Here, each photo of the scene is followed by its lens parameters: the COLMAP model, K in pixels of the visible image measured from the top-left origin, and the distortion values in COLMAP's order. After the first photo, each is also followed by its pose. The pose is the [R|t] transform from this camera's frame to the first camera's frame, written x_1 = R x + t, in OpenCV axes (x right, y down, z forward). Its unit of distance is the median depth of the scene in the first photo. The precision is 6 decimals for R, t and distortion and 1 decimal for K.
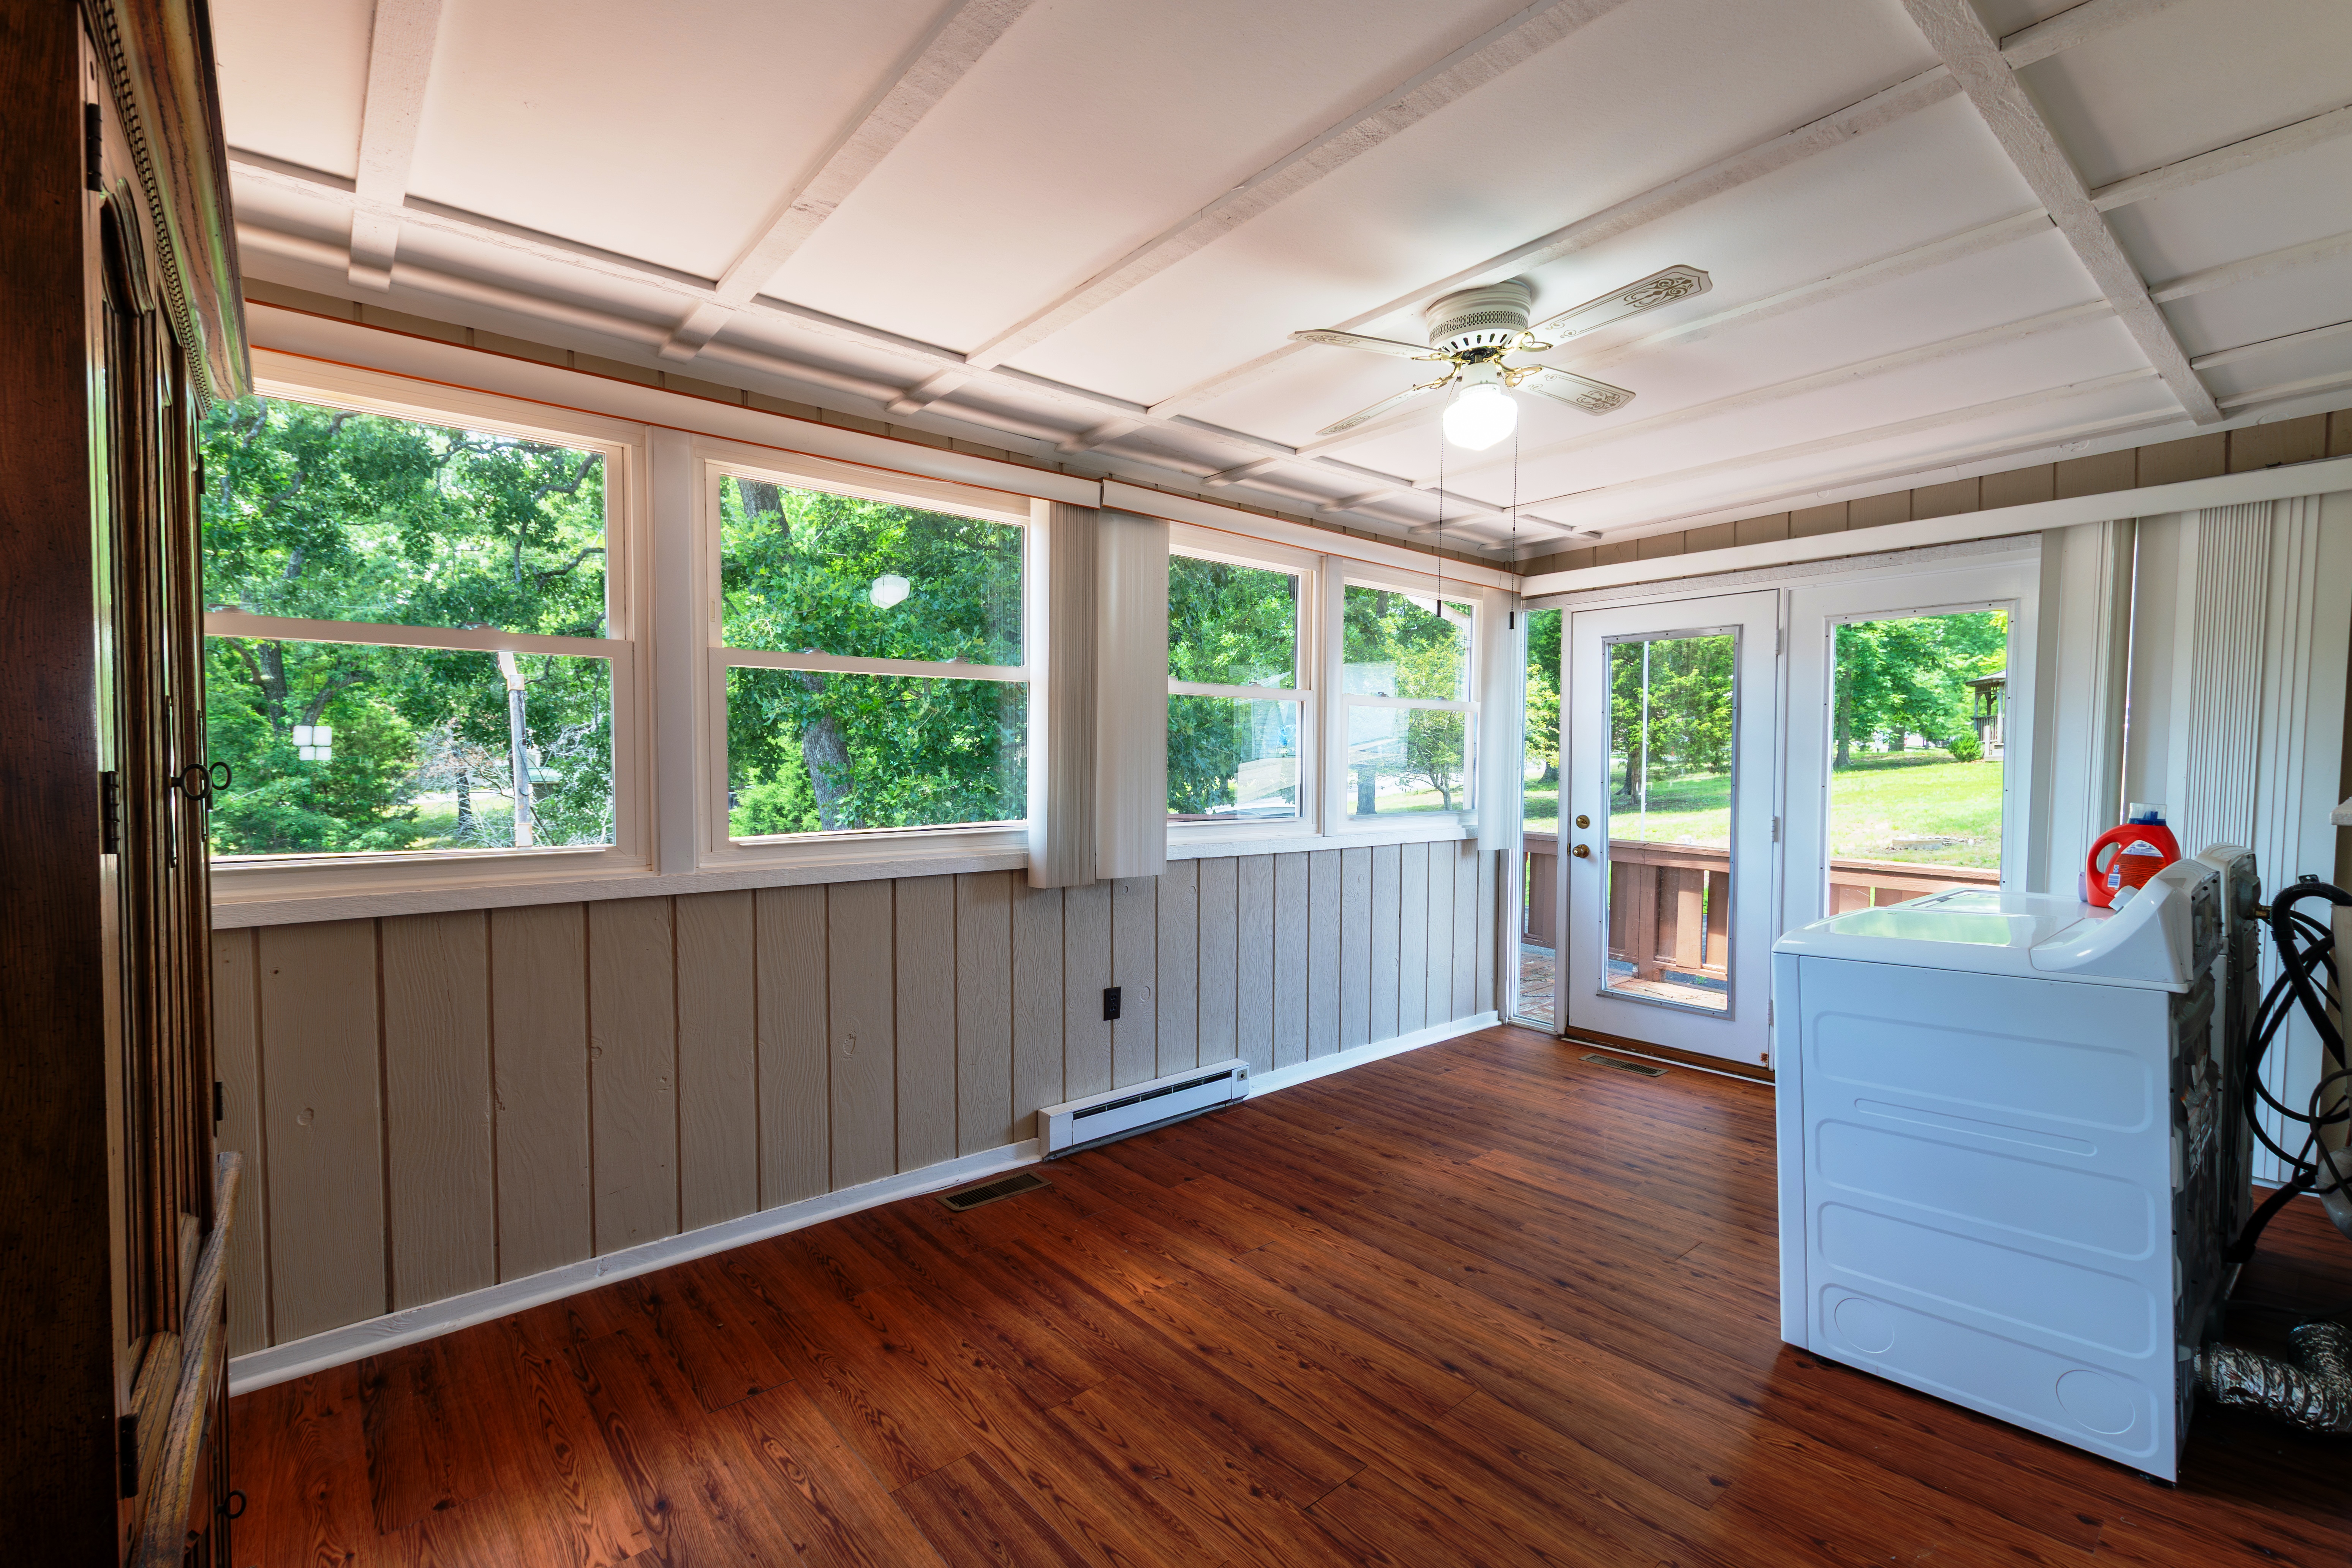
lens RADIAL K [[1020.7, 0, 1174.8], [0, 1020.7, 789.1], [0, 0, 1]] dist [0.009322, -0.003867]
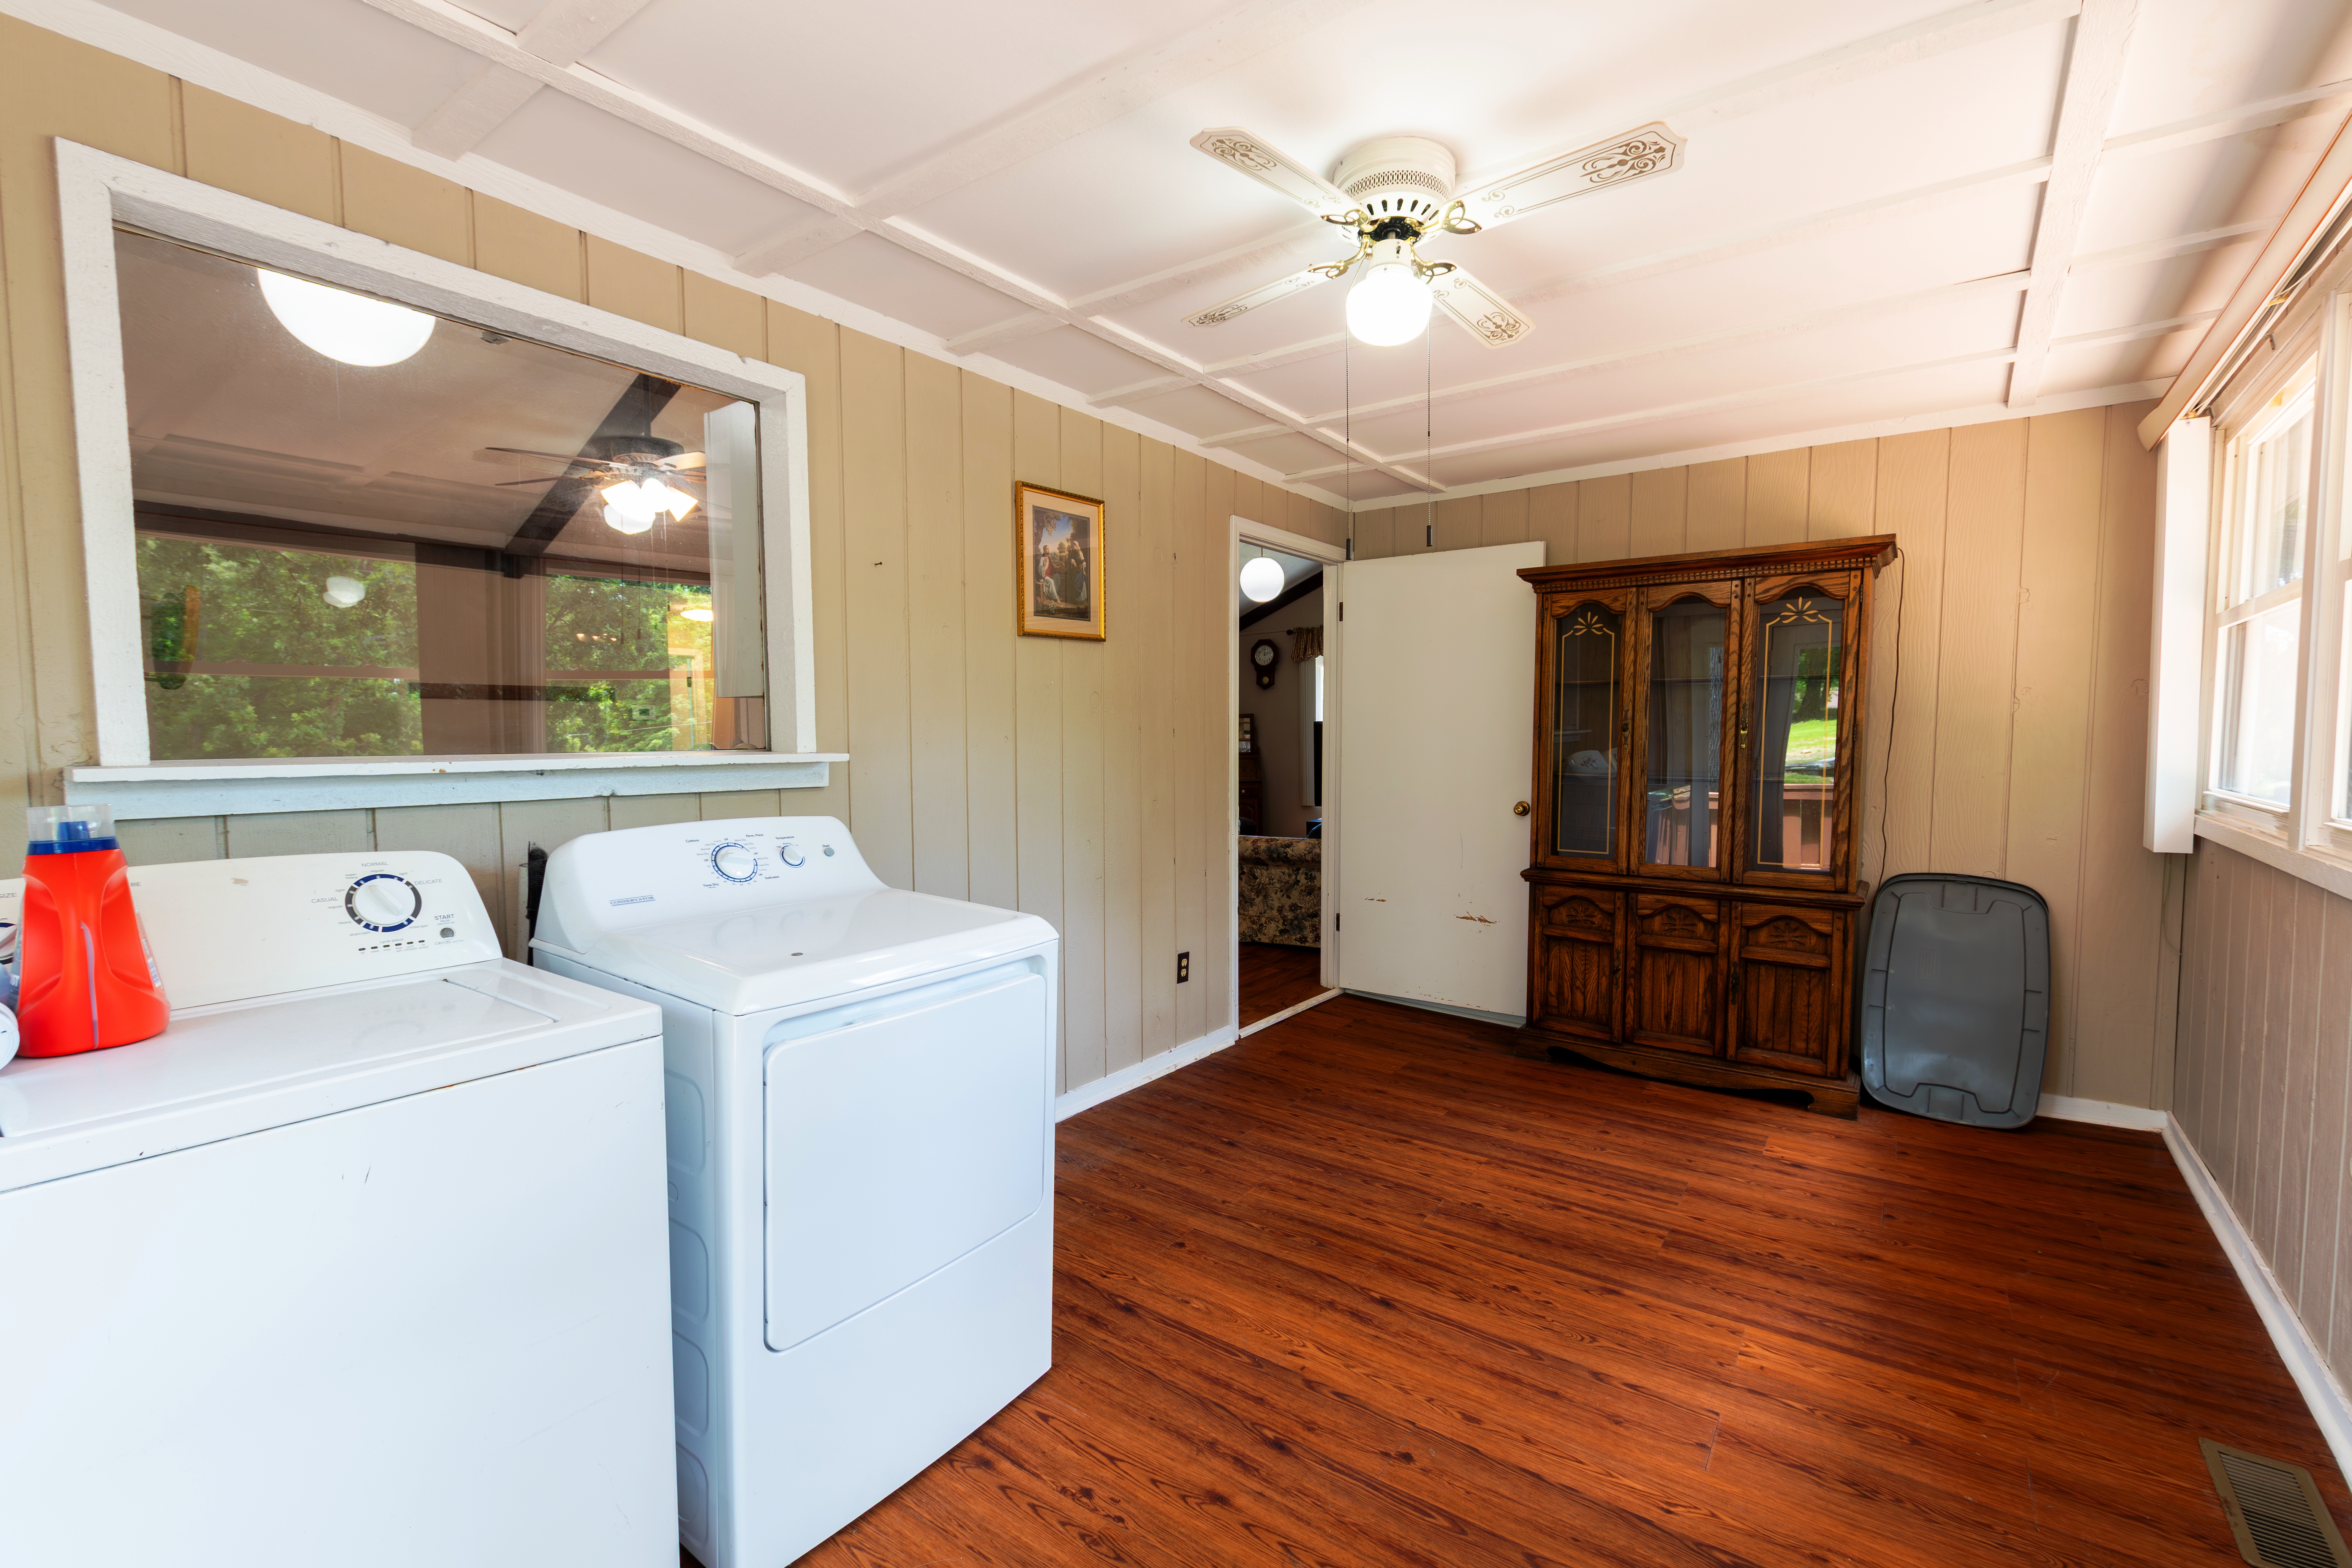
lens RADIAL K [[1020.7, 0, 1167.7], [0, 1020.7, 798.7], [0, 0, 1]] dist [0.009322, -0.003867]
pose [[-0.973662, 0.018719, -0.227225, 0.677350], [-0.001963, 0.995899, 0.090454, -0.036398], [0.227987, 0.088518, -0.969632, 1.822017]]
